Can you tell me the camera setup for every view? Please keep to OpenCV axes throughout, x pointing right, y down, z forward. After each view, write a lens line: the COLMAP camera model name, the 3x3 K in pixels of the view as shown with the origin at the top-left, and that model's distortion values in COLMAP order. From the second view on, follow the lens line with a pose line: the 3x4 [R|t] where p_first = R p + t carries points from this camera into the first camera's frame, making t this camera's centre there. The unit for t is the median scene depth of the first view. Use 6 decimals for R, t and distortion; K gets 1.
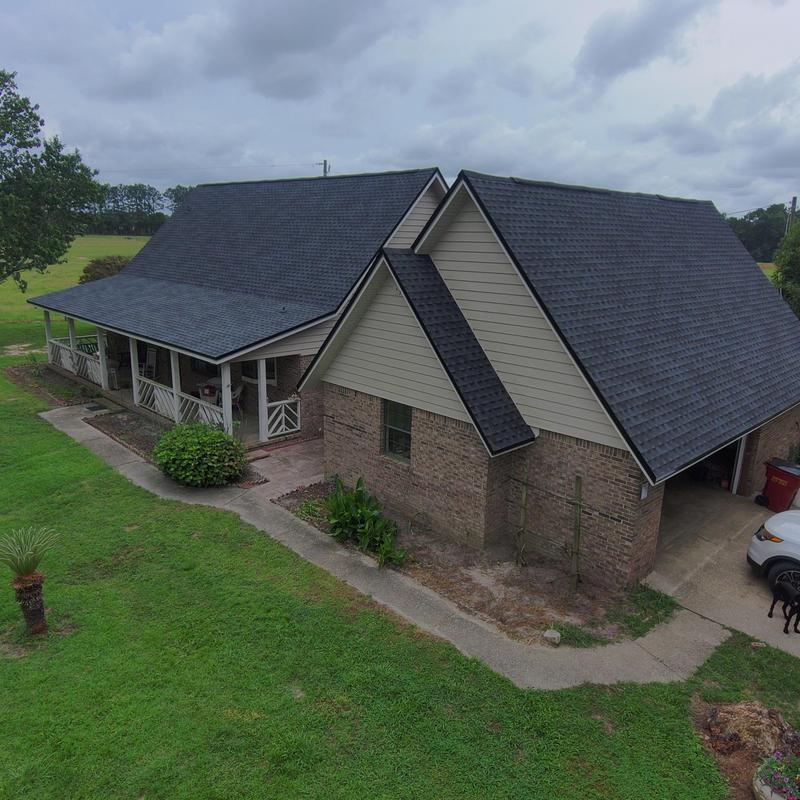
lens RADIAL K [[619.2, 0, 402.7], [0, 619.2, 398.5], [0, 0, 1]] dist [0.111714, -0.149778]
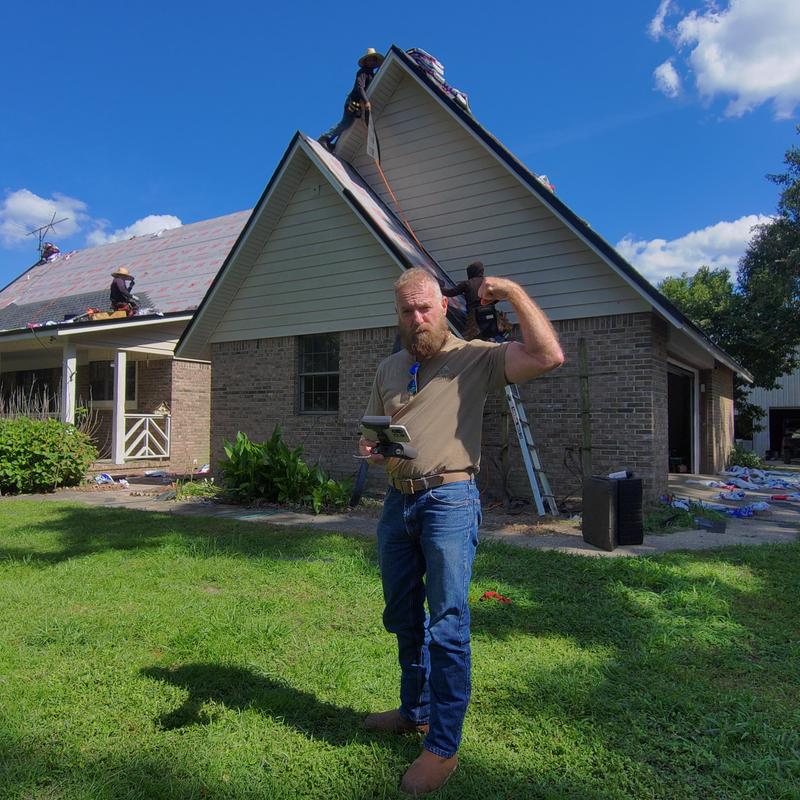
lens RADIAL K [[619.2, 0, 402.7], [0, 619.2, 398.5], [0, 0, 1]] dist [0.111714, -0.149778]
pose [[0.973967, -0.015529, 0.226159, -0.061848], [0.080344, 0.956537, -0.280325, 0.230970], [-0.211977, 0.291198, 0.932883, 0.210383]]
